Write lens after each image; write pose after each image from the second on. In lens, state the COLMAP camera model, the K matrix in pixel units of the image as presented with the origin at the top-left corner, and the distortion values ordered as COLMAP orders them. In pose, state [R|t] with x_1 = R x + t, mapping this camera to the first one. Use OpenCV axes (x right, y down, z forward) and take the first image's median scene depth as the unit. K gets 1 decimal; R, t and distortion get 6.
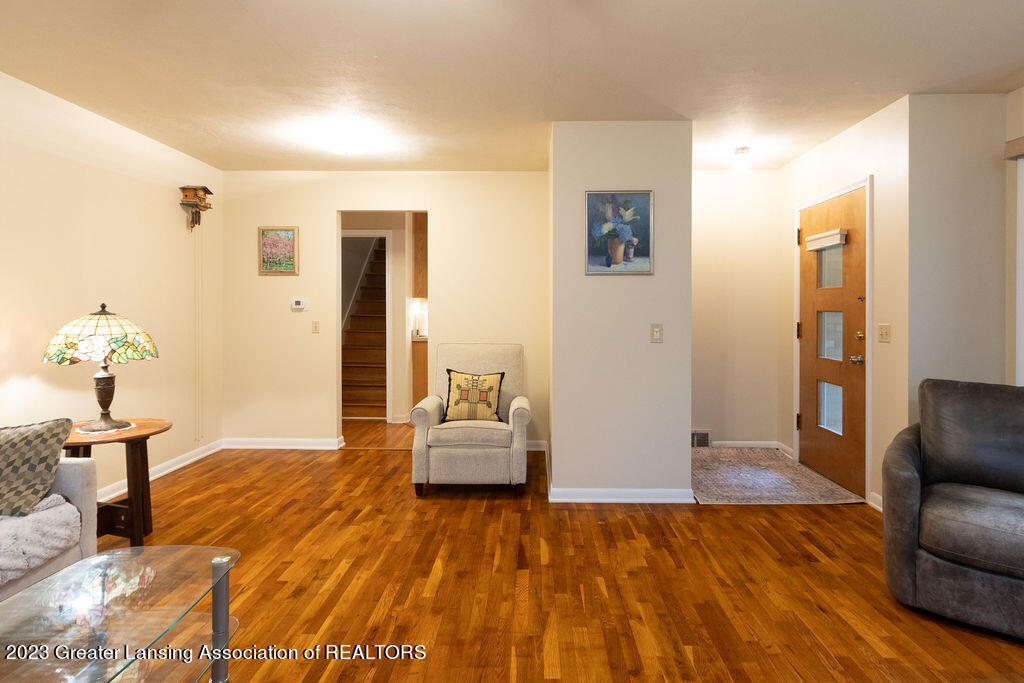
lens RADIAL K [[556.3, 0, 514.3], [0, 556.3, 308.0], [0, 0, 1]] dist [0.000988, 0.000411]
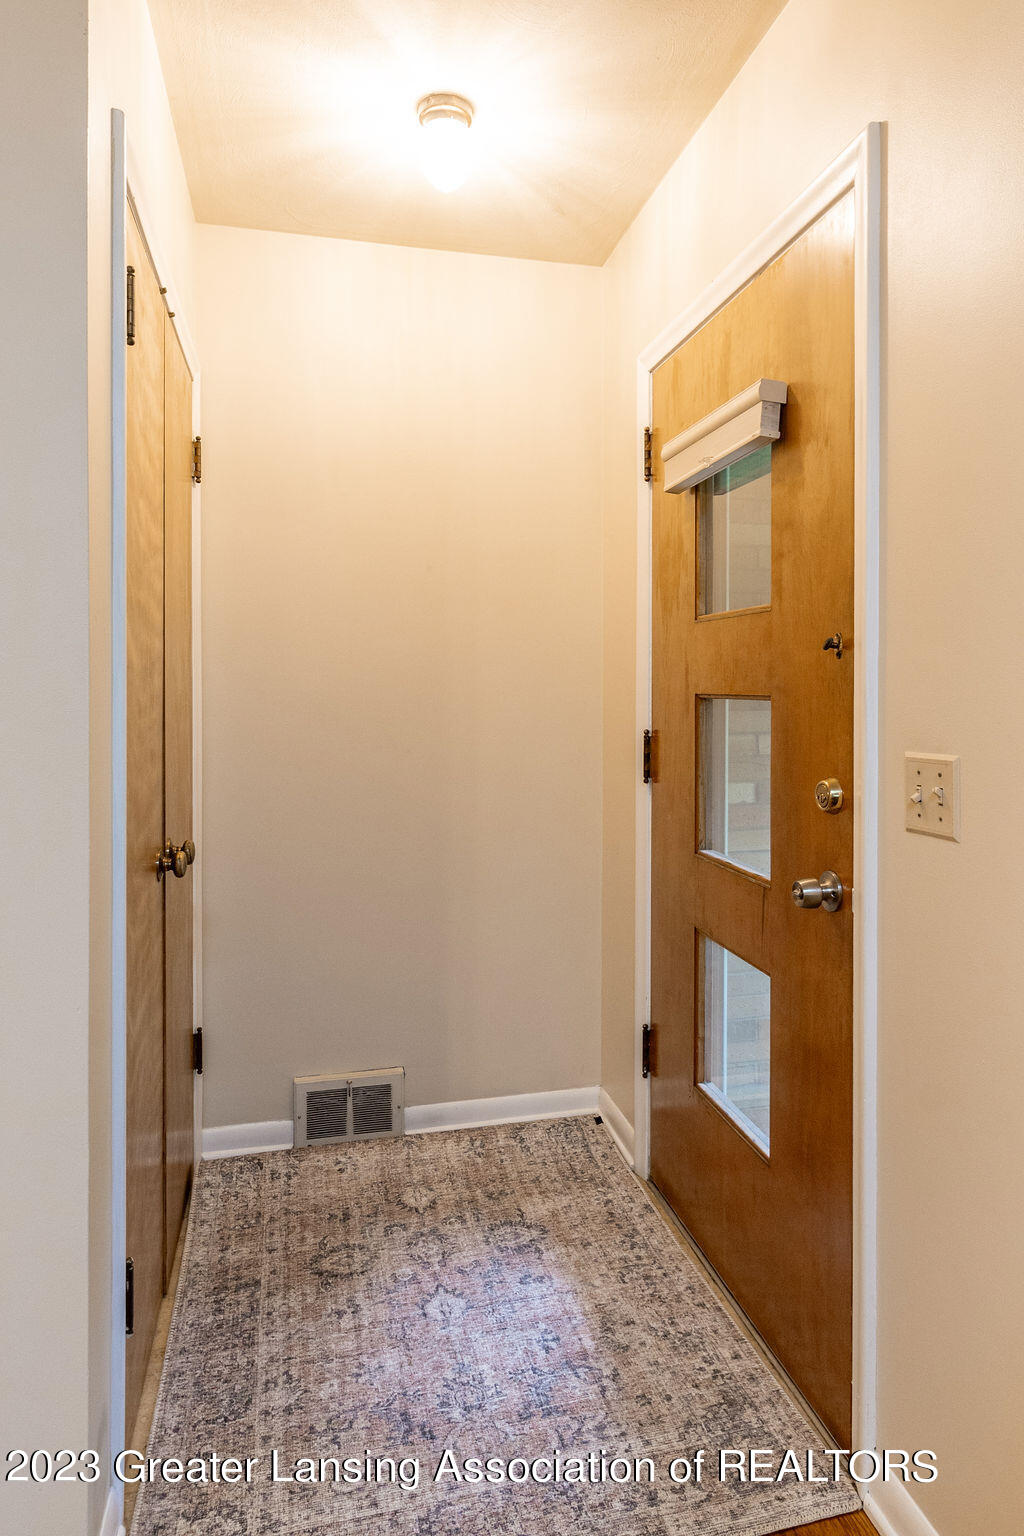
lens RADIAL K [[970.7, 0, 515.8], [0, 970.7, 681.2], [0, 0, 1]] dist [0.006382, 0.002457]
pose [[0.965521, 0.002766, 0.260310, 0.351434], [-0.001479, 0.999986, -0.005139, 0.001291], [-0.260320, 0.004576, 0.965512, 0.583737]]
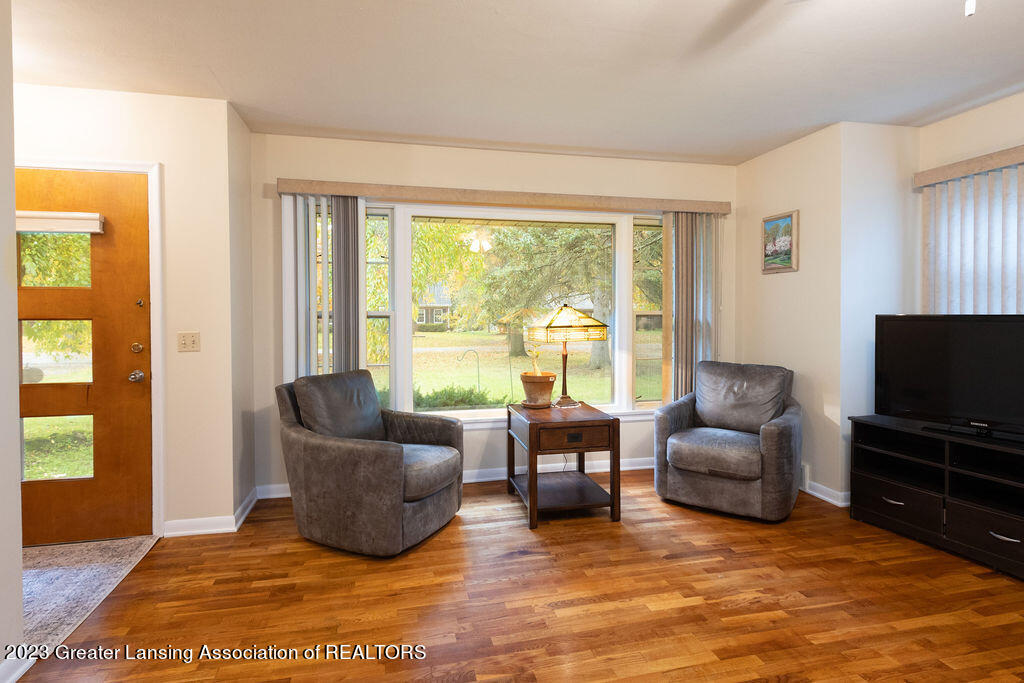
lens RADIAL K [[534.2, 0, 512.4], [0, 534.2, 328.1], [0, 0, 1]] dist [0.002473, 0.000478]
pose [[-0.268740, -0.017305, 0.963057, -0.294094], [0.005060, 0.999799, 0.019378, 0.007439], [-0.963200, 0.010080, -0.268598, 0.636006]]
